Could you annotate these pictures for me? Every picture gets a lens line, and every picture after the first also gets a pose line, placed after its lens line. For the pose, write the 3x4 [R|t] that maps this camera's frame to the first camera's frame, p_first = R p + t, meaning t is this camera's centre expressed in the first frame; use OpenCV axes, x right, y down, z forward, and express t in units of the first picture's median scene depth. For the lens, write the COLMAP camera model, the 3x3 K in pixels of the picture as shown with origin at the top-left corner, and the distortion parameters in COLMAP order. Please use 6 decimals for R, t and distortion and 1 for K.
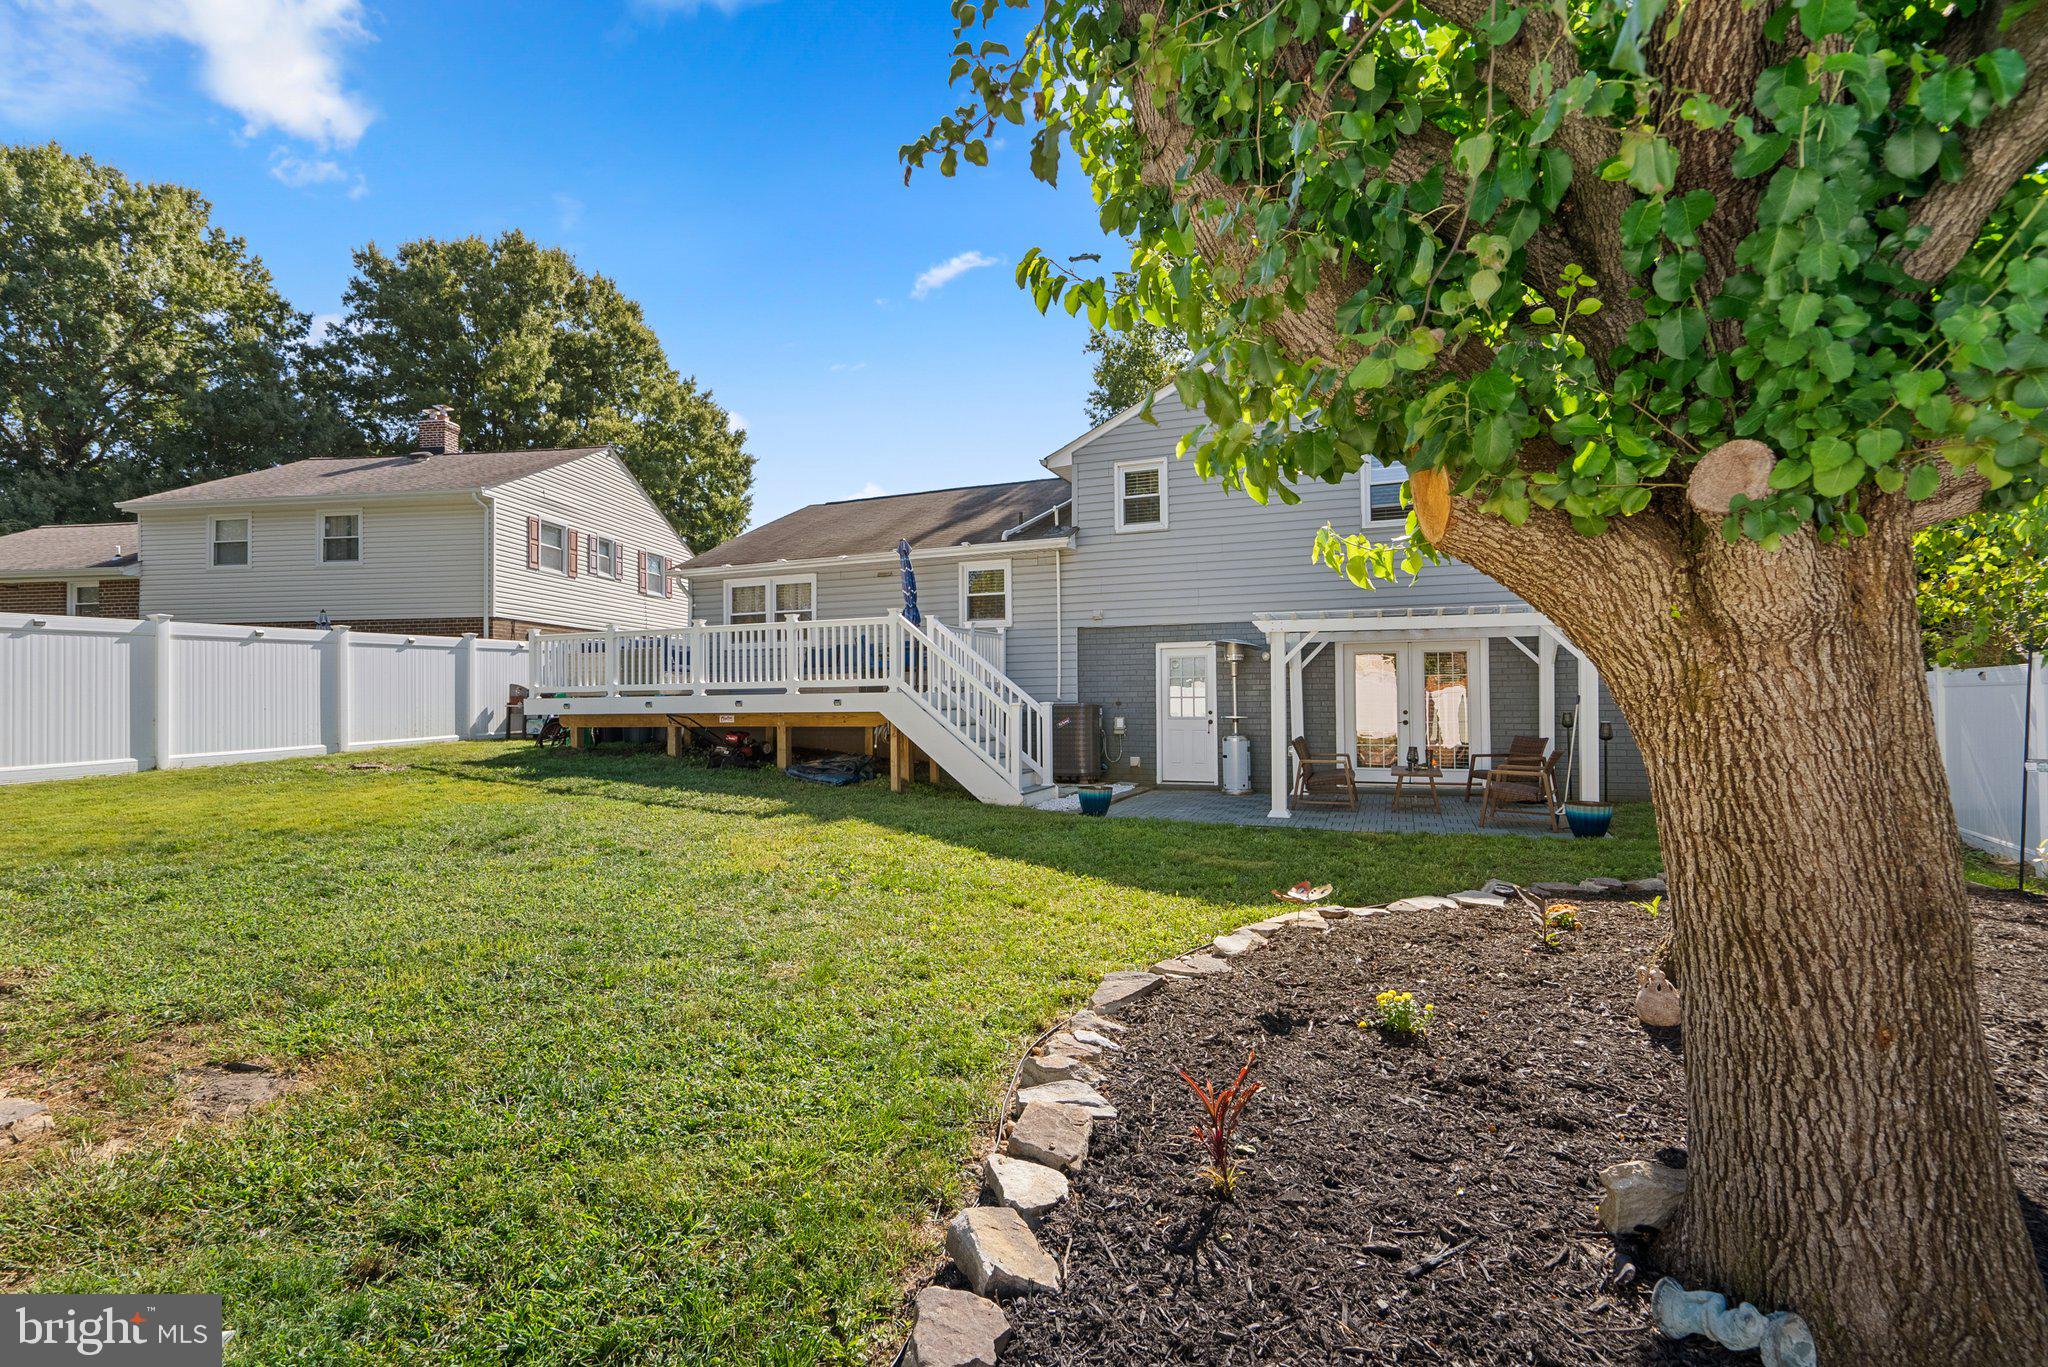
lens RADIAL K [[950.2, 0, 1027.7], [0, 950.2, 676.4], [0, 0, 1]] dist [0.001755, 0.000408]
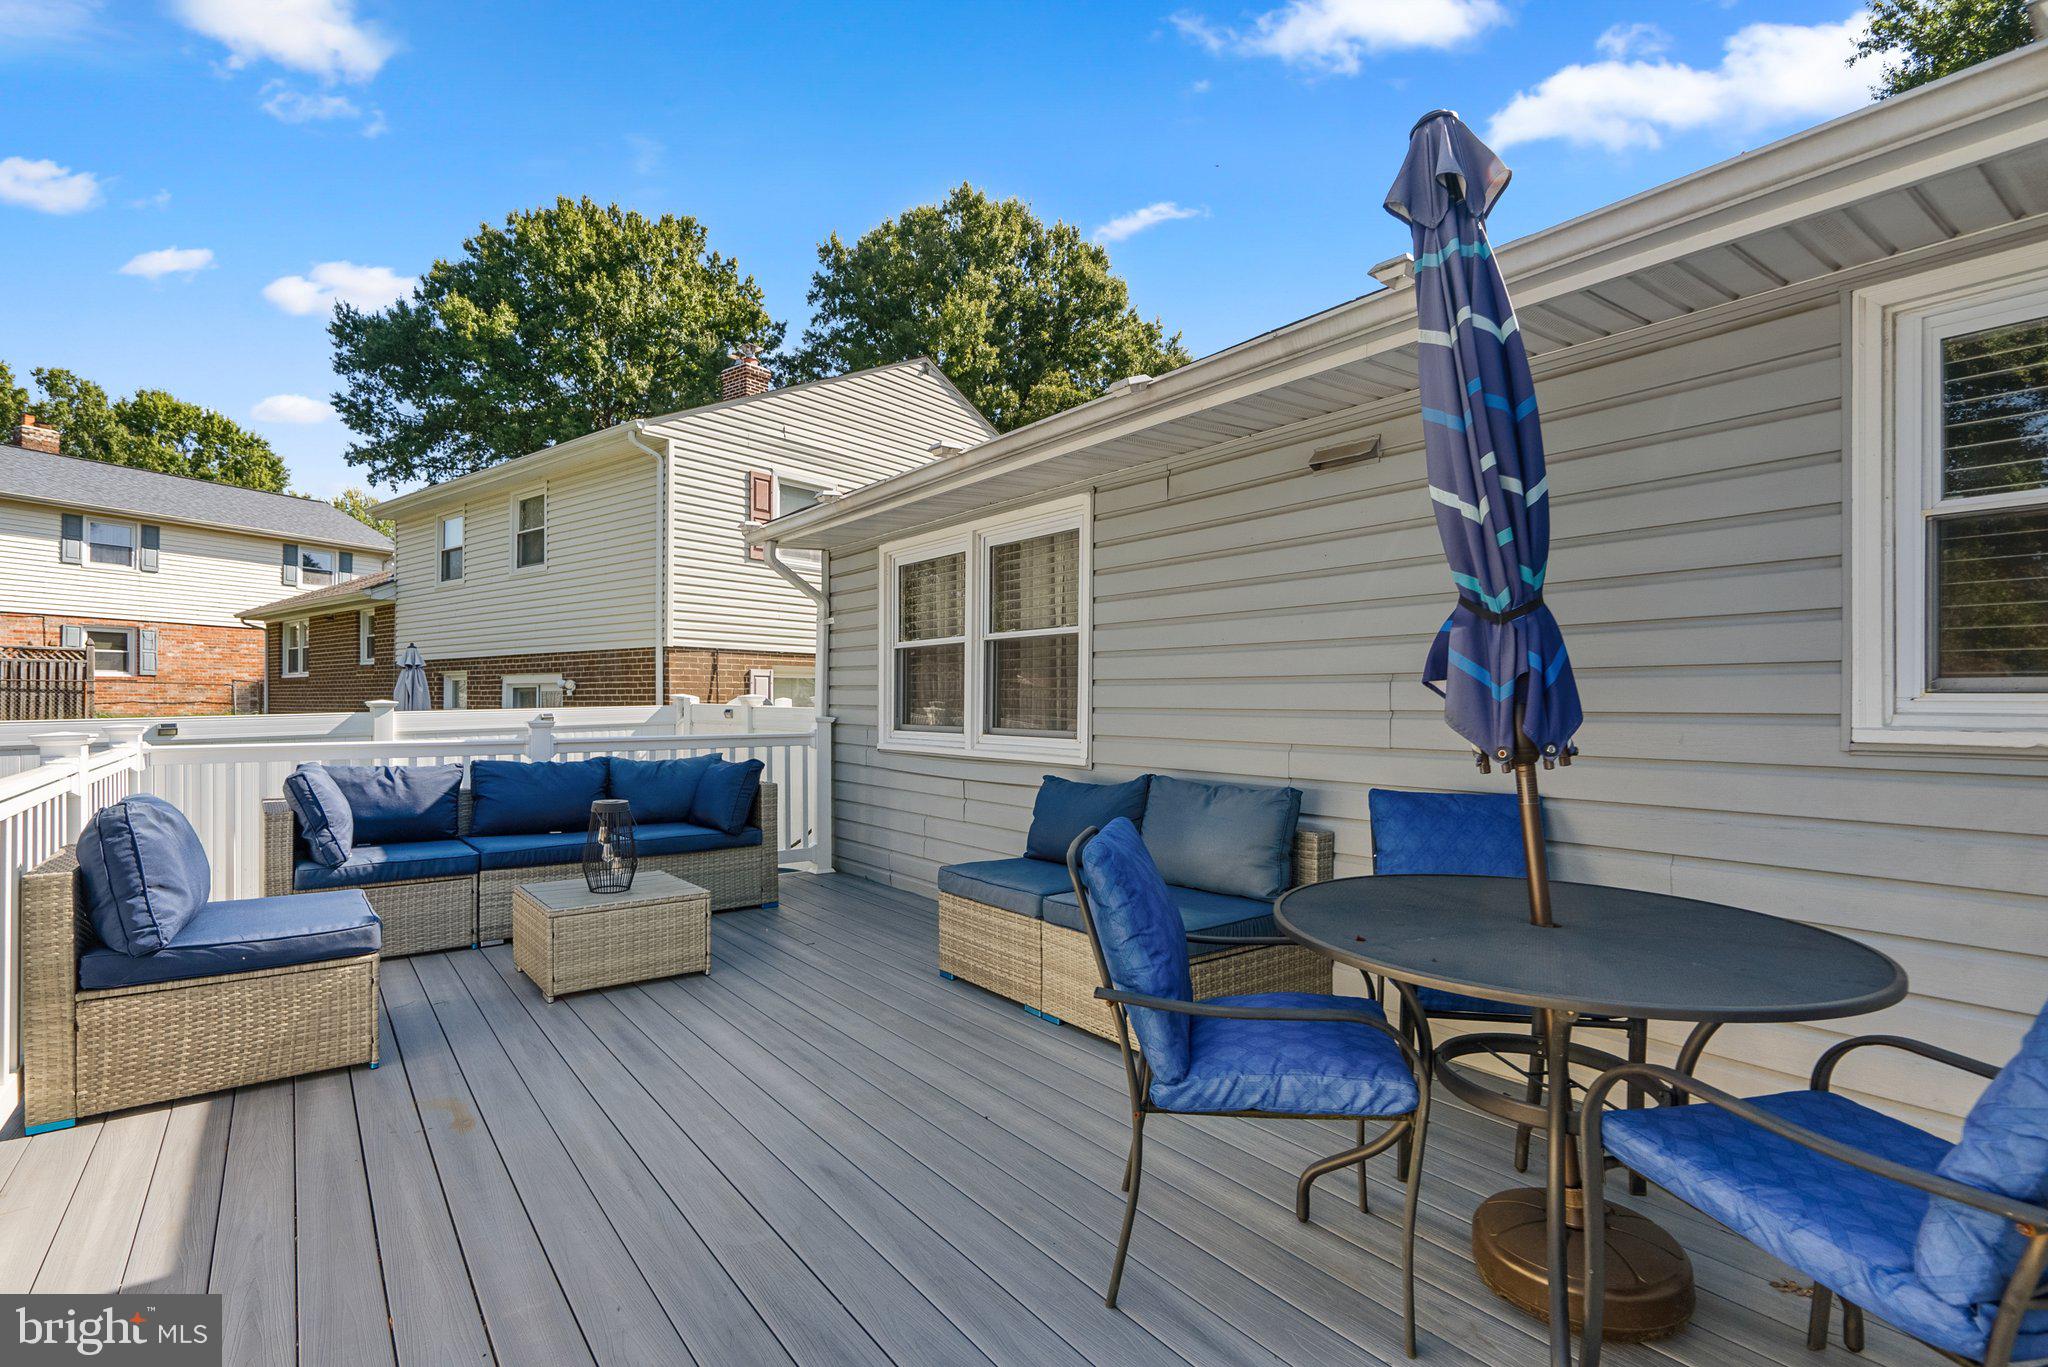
lens RADIAL K [[933.1, 0, 1033.2], [0, 933.1, 688.2], [0, 0, 1]] dist [0.001503, 0.000179]
pose [[0.855949, 0.011797, -0.516925, -0.081944], [-0.004298, 0.999867, 0.015703, -0.047191], [0.517042, -0.011219, 0.855887, 0.631836]]
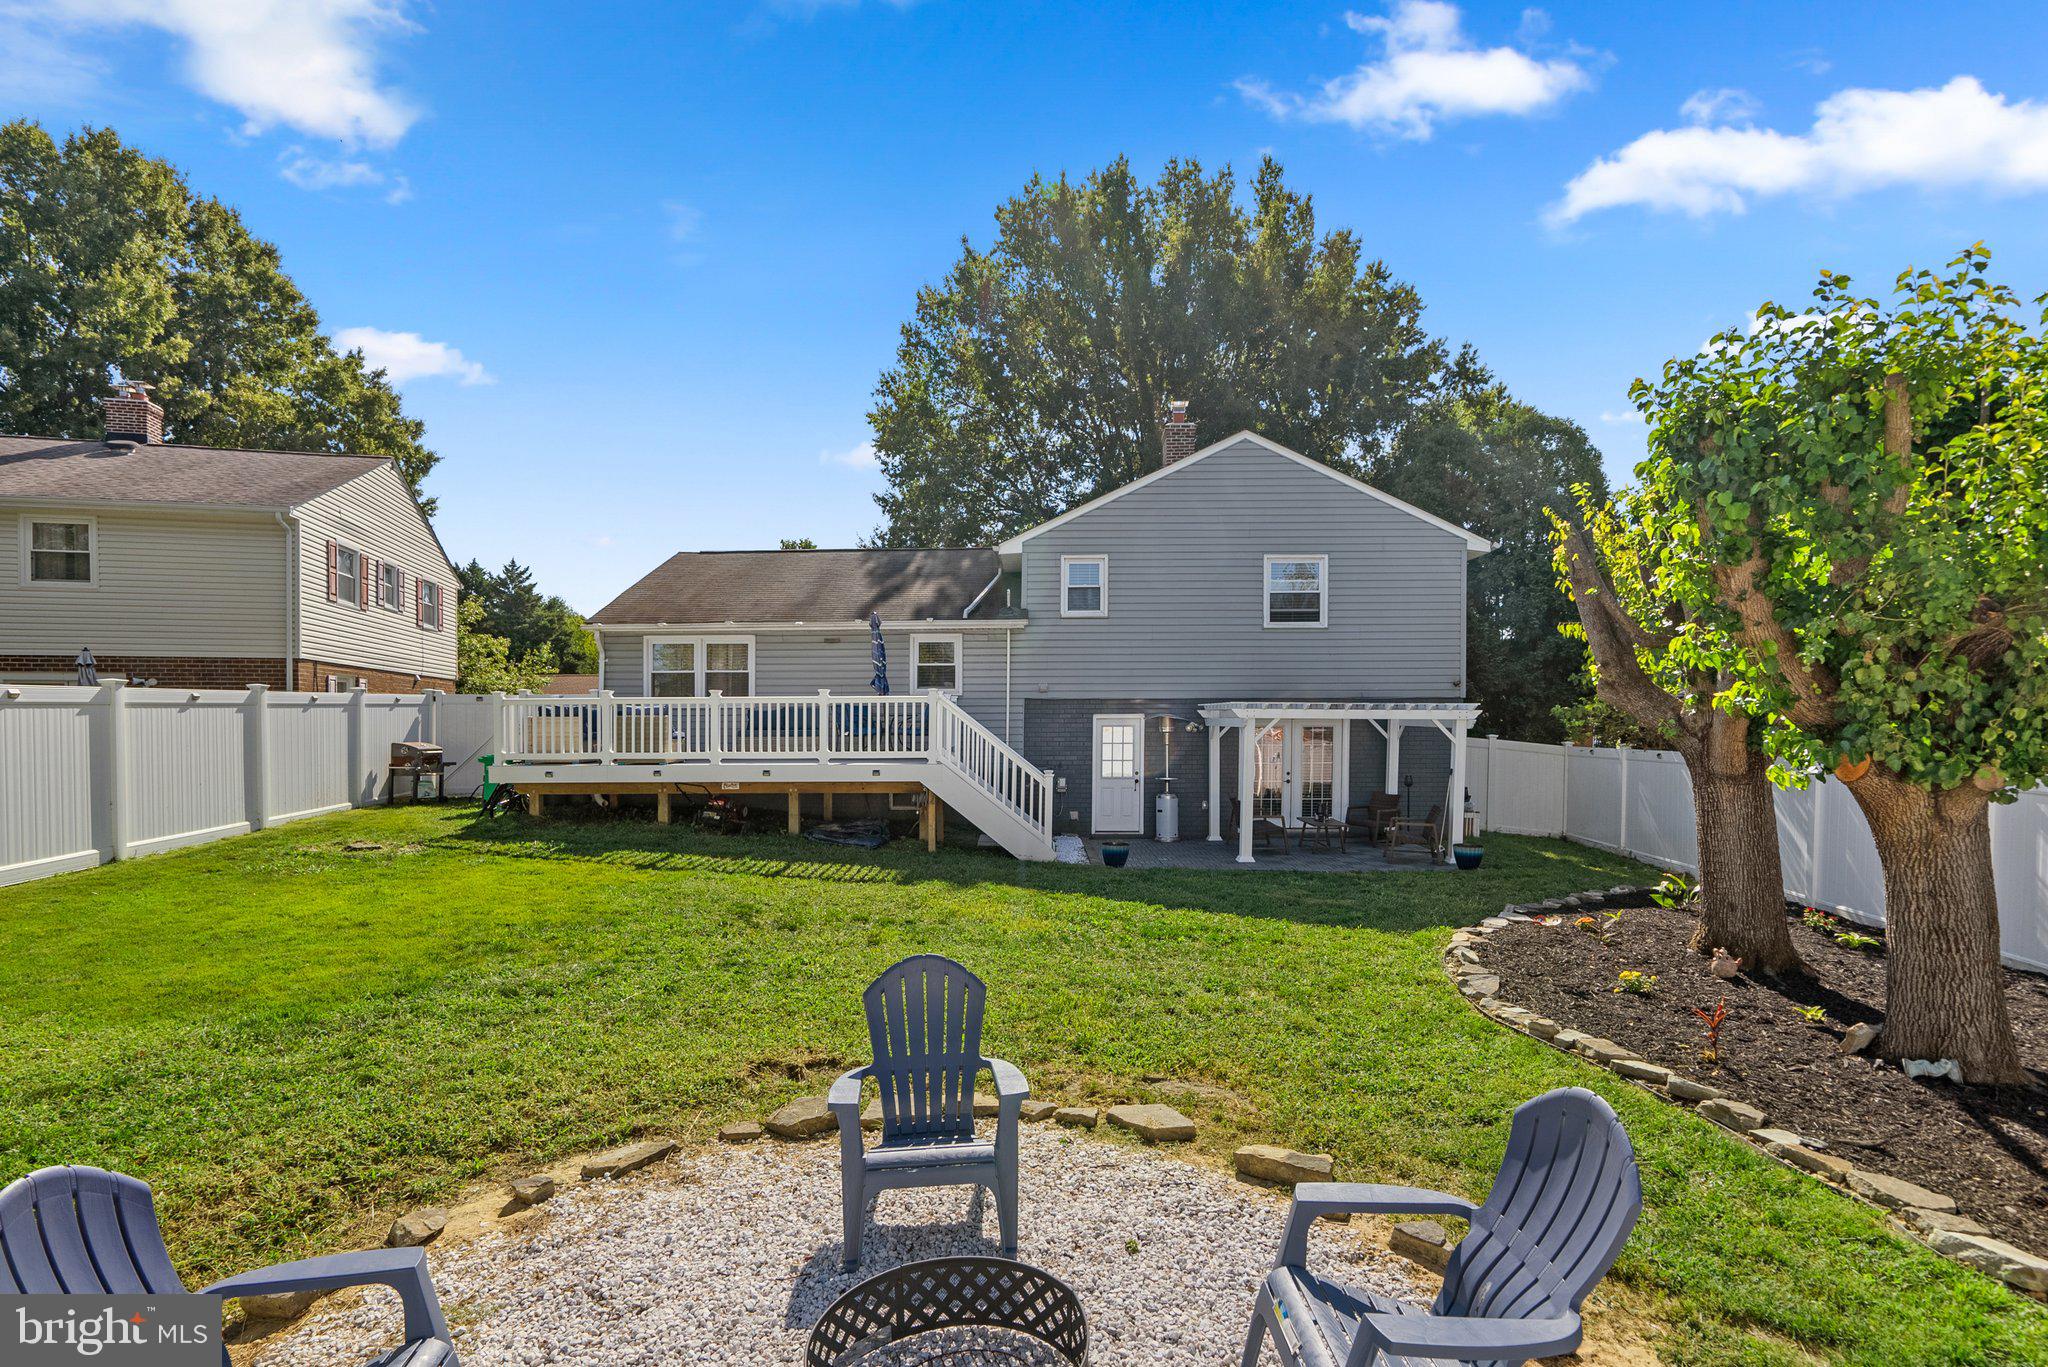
lens RADIAL K [[977.9, 0, 1030.6], [0, 977.9, 733.8], [0, 0, 1]] dist [0.002816, 0.000699]
pose [[0.930937, 0.005112, 0.365143, -0.270551], [-0.017490, 0.999379, 0.030600, -0.033226], [-0.364760, -0.034873, 0.930448, -0.065667]]
